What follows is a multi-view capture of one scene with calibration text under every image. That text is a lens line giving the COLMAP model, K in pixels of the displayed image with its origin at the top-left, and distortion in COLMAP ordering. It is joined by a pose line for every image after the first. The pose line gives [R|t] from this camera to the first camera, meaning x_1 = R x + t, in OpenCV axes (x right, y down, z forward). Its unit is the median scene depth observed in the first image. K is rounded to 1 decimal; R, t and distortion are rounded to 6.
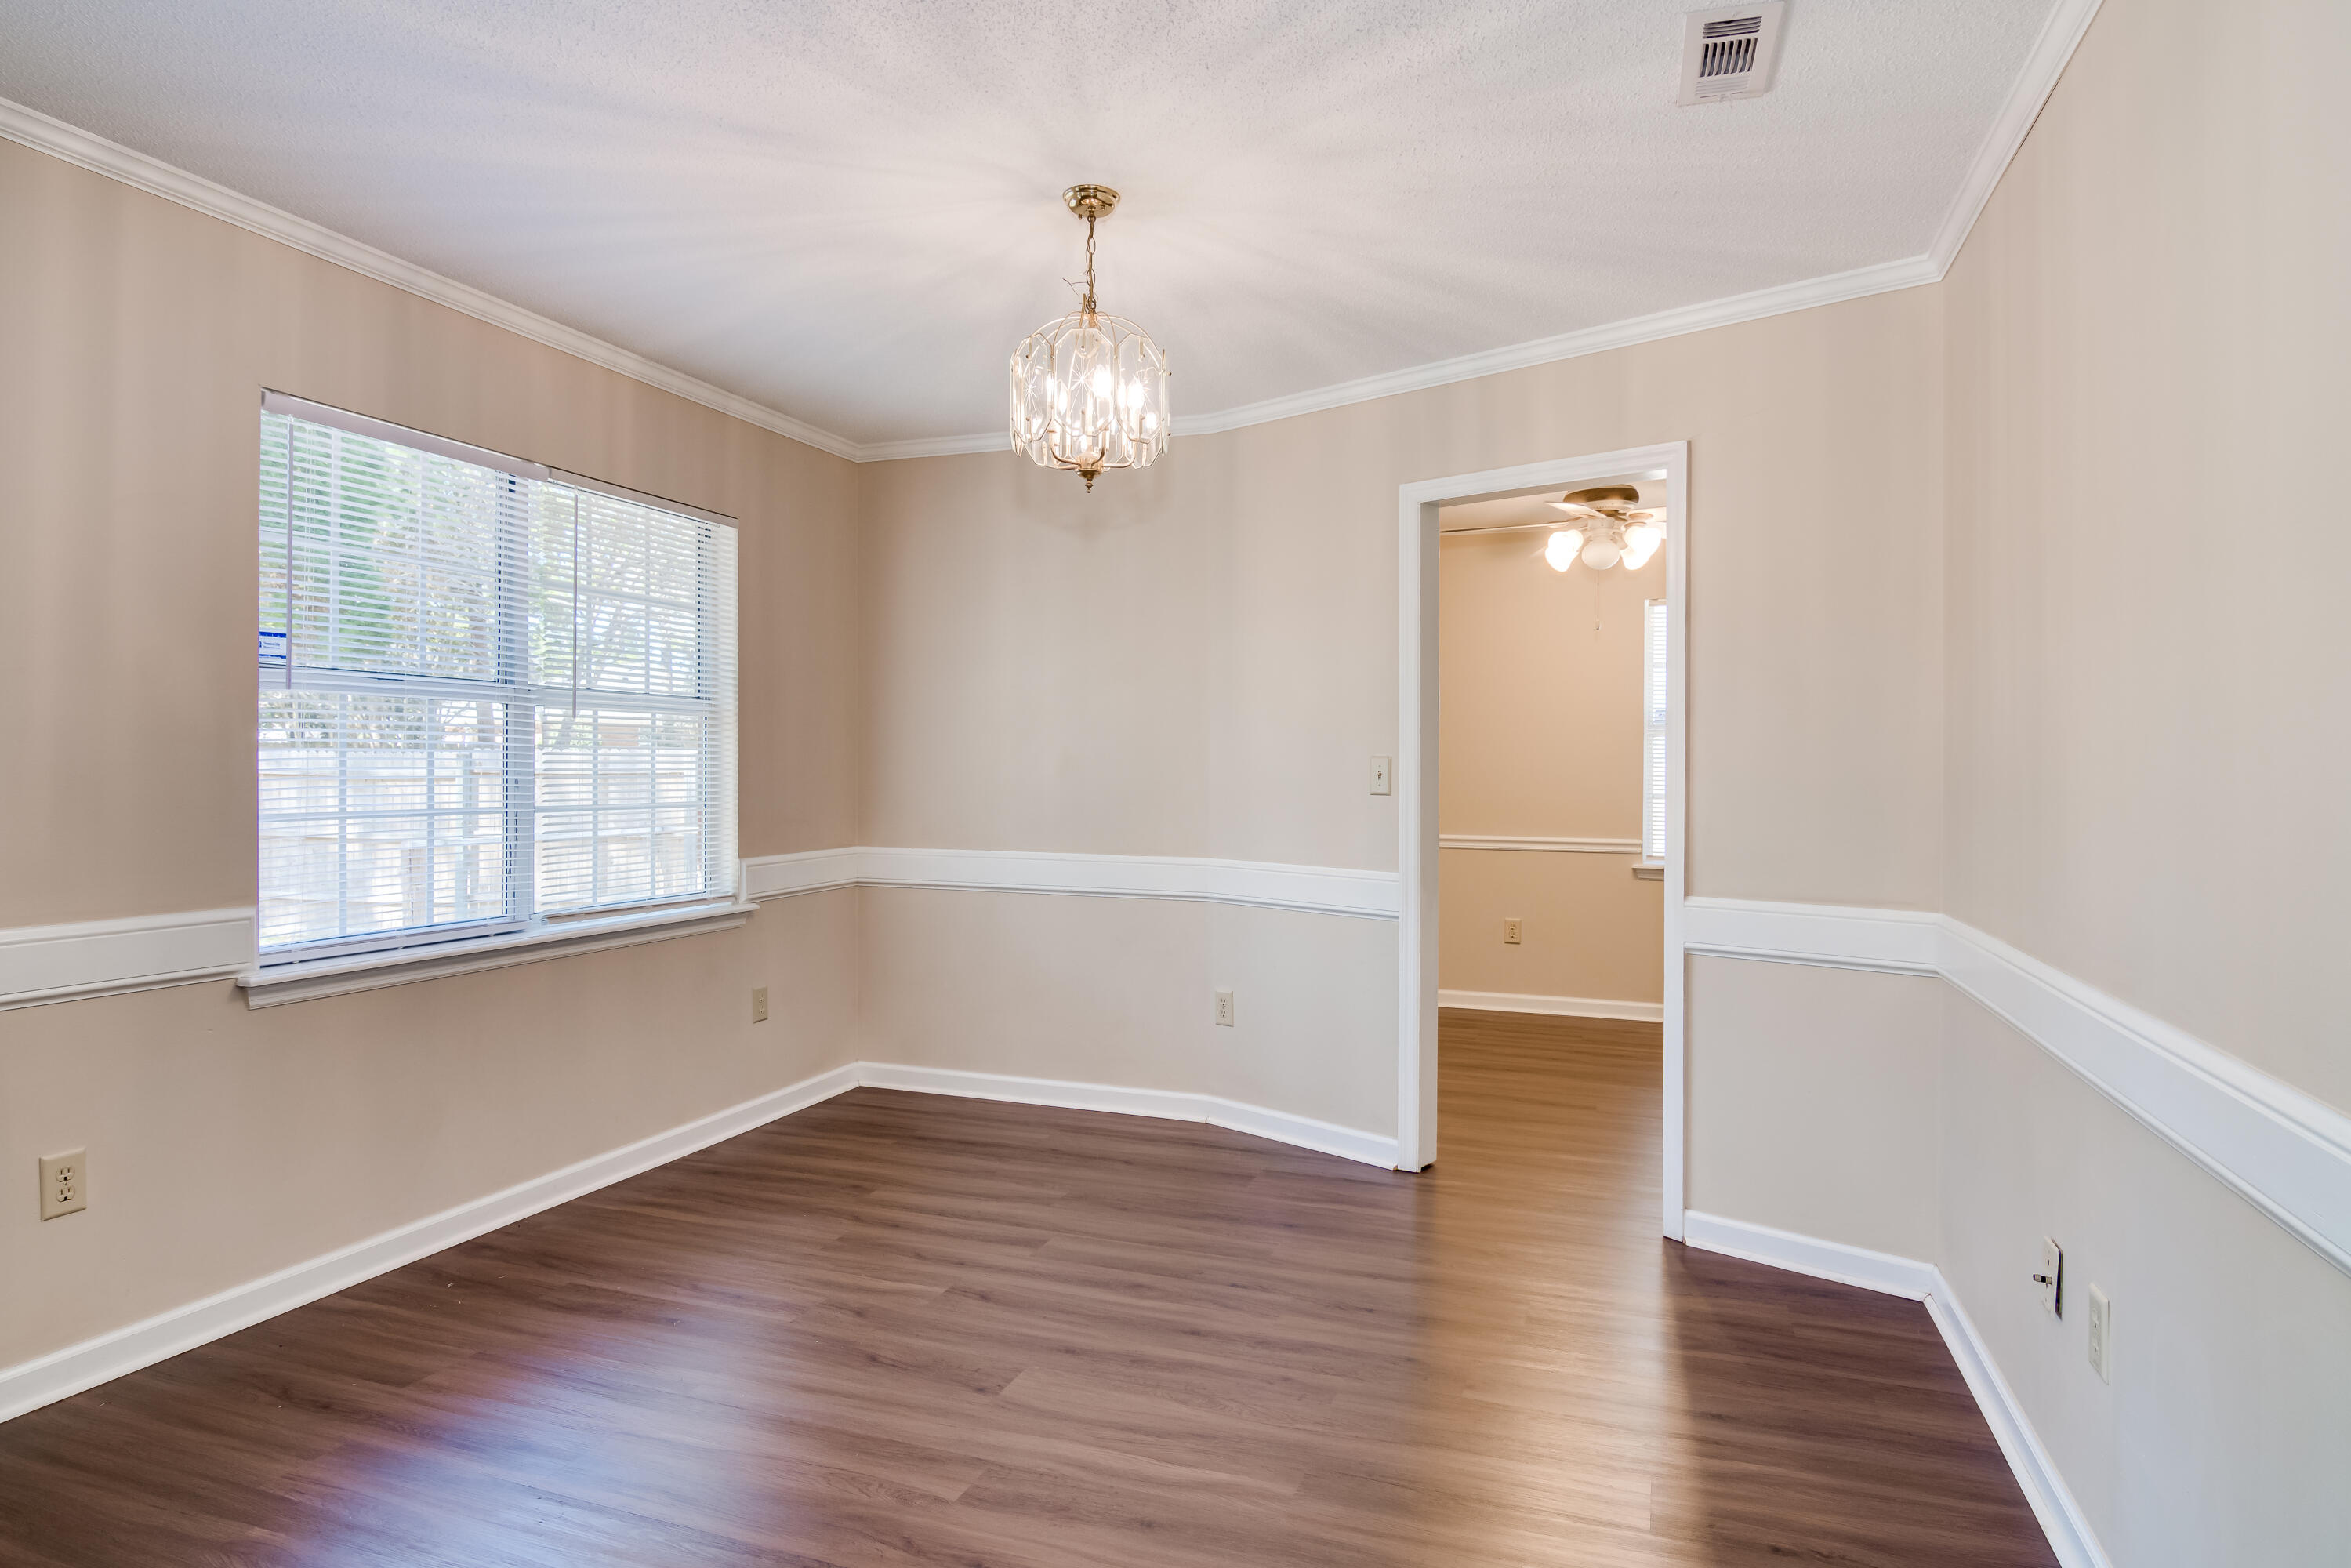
lens RADIAL K [[1302.2, 0, 1175.5], [0, 1302.2, 784.0], [0, 0, 1]] dist [-0.030185, -0.000163]
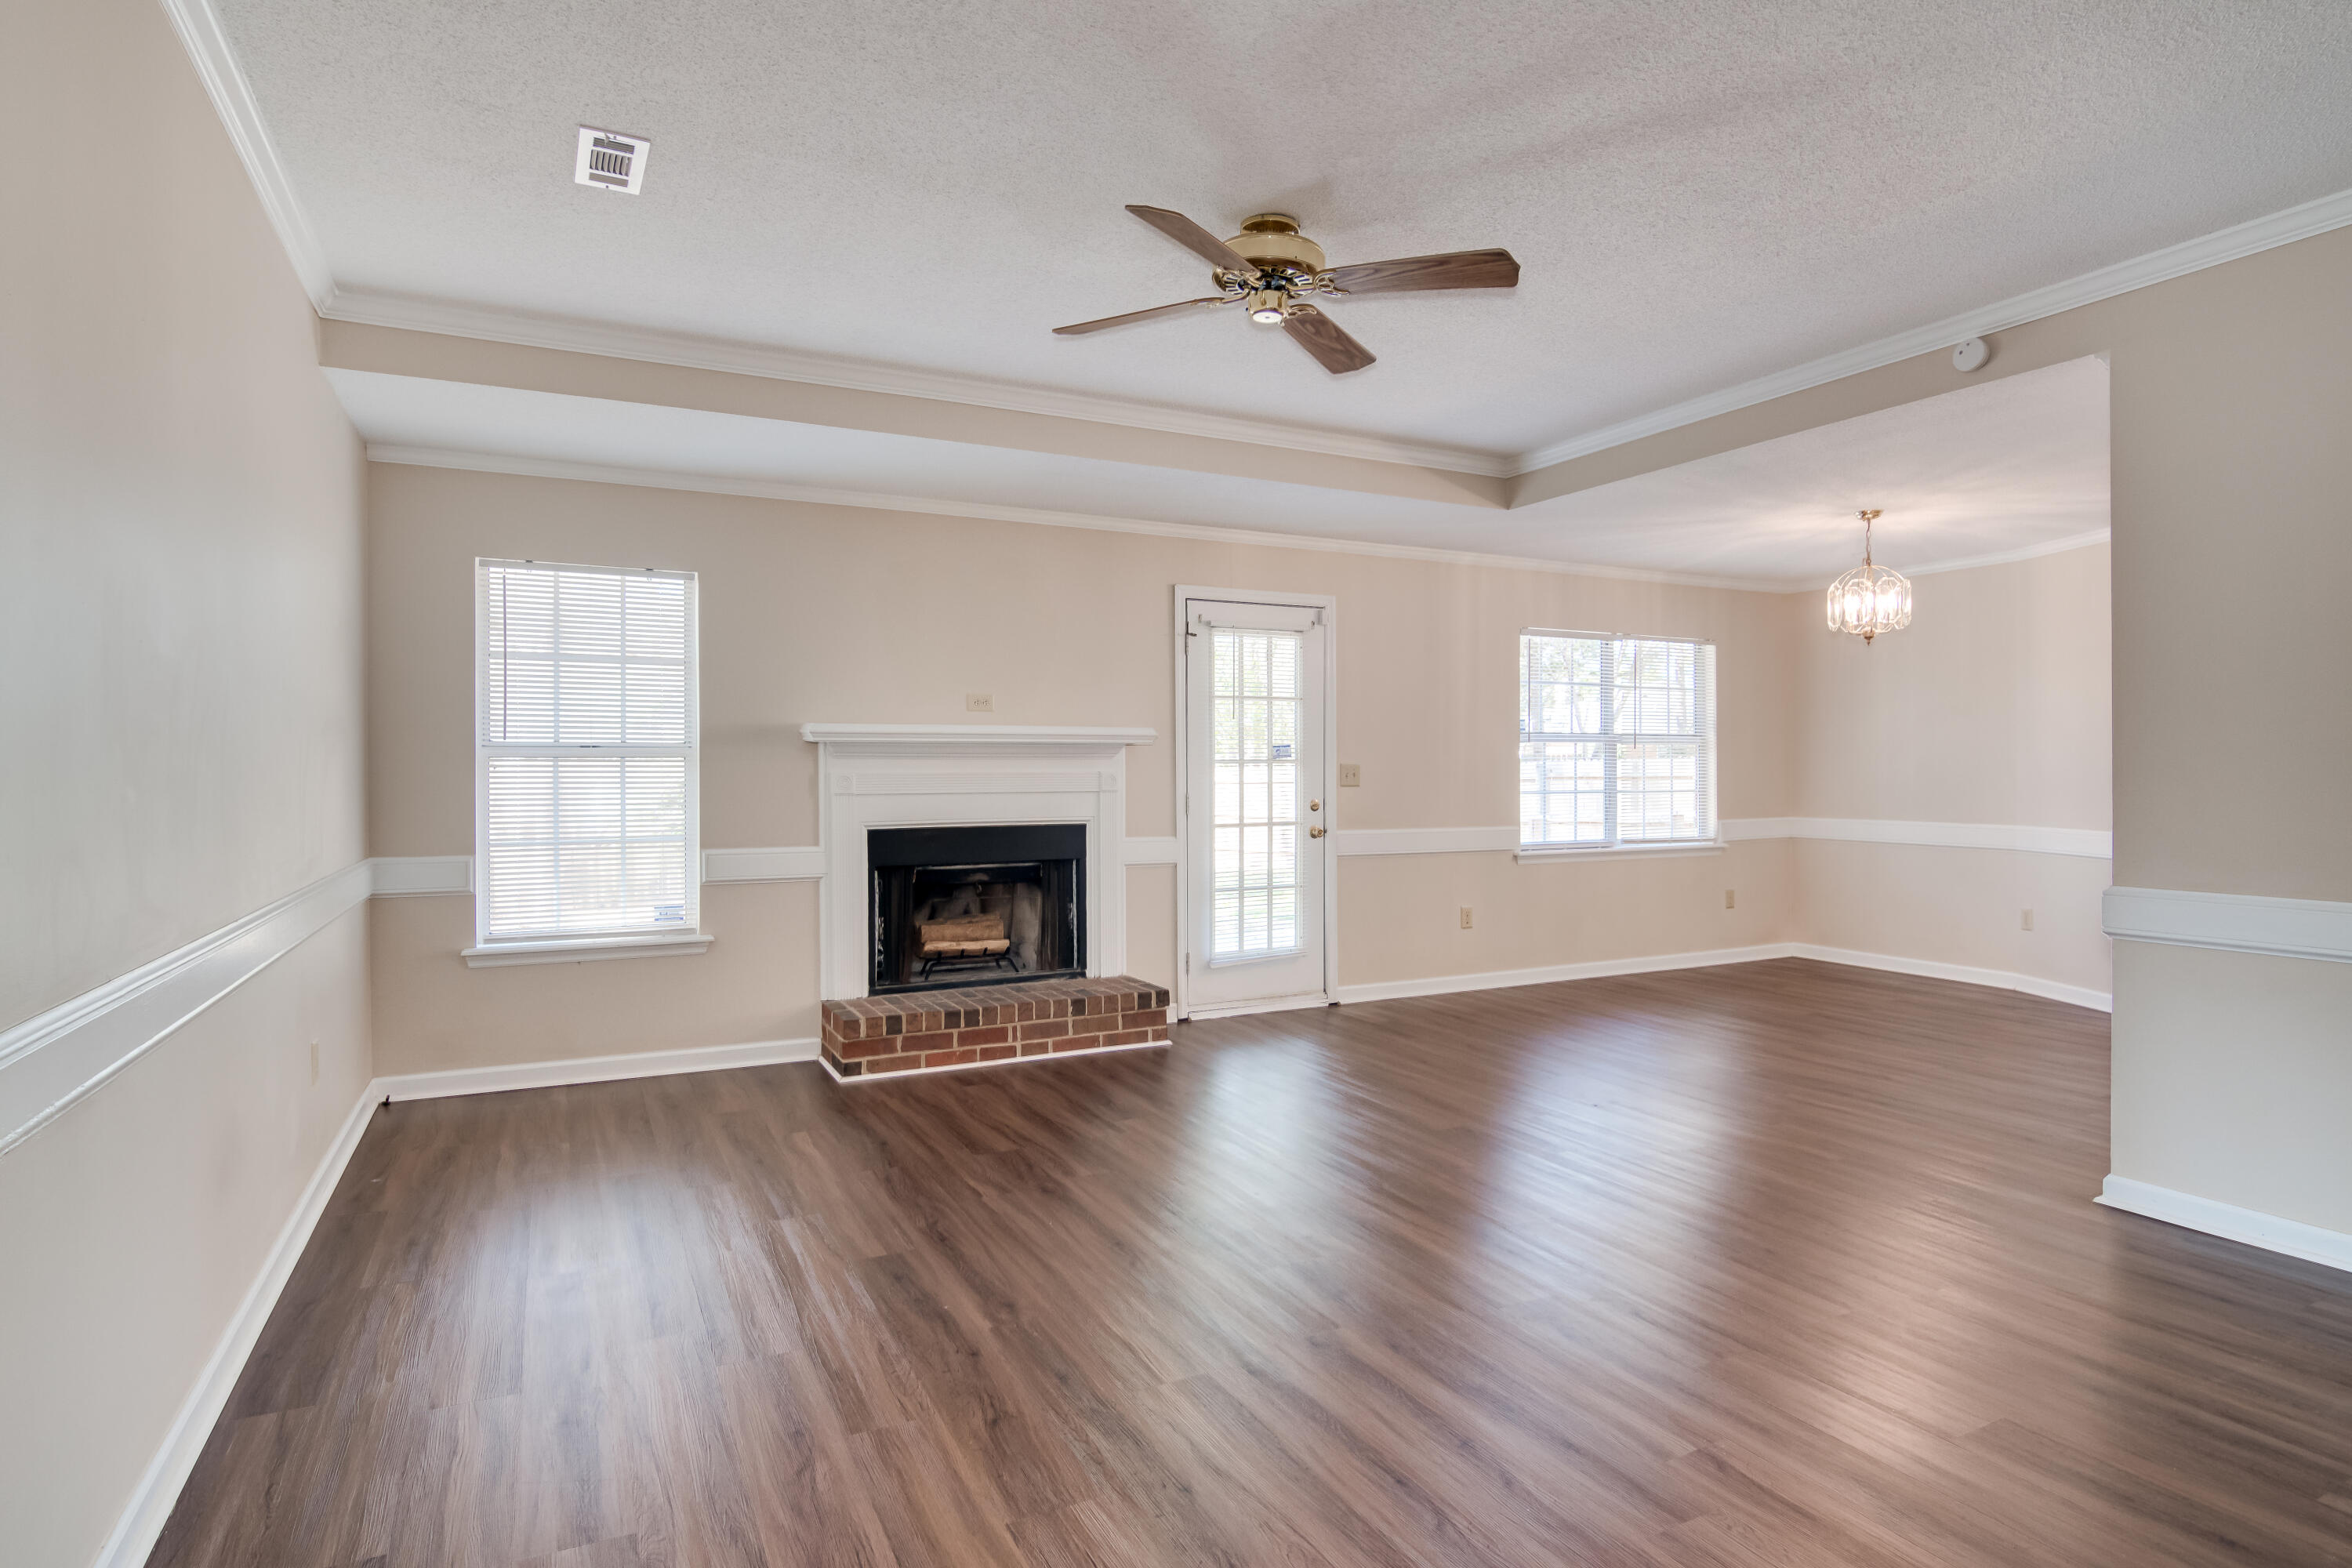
lens RADIAL K [[1240.7, 0, 1188.1], [0, 1240.7, 769.2], [0, 0, 1]] dist [-0.001029, -0.000567]
pose [[0.731853, -0.009994, -0.681389, 0.374245], [-0.001819, 0.999860, -0.016619, 0.016977], [0.681460, 0.013402, 0.731733, -0.959211]]
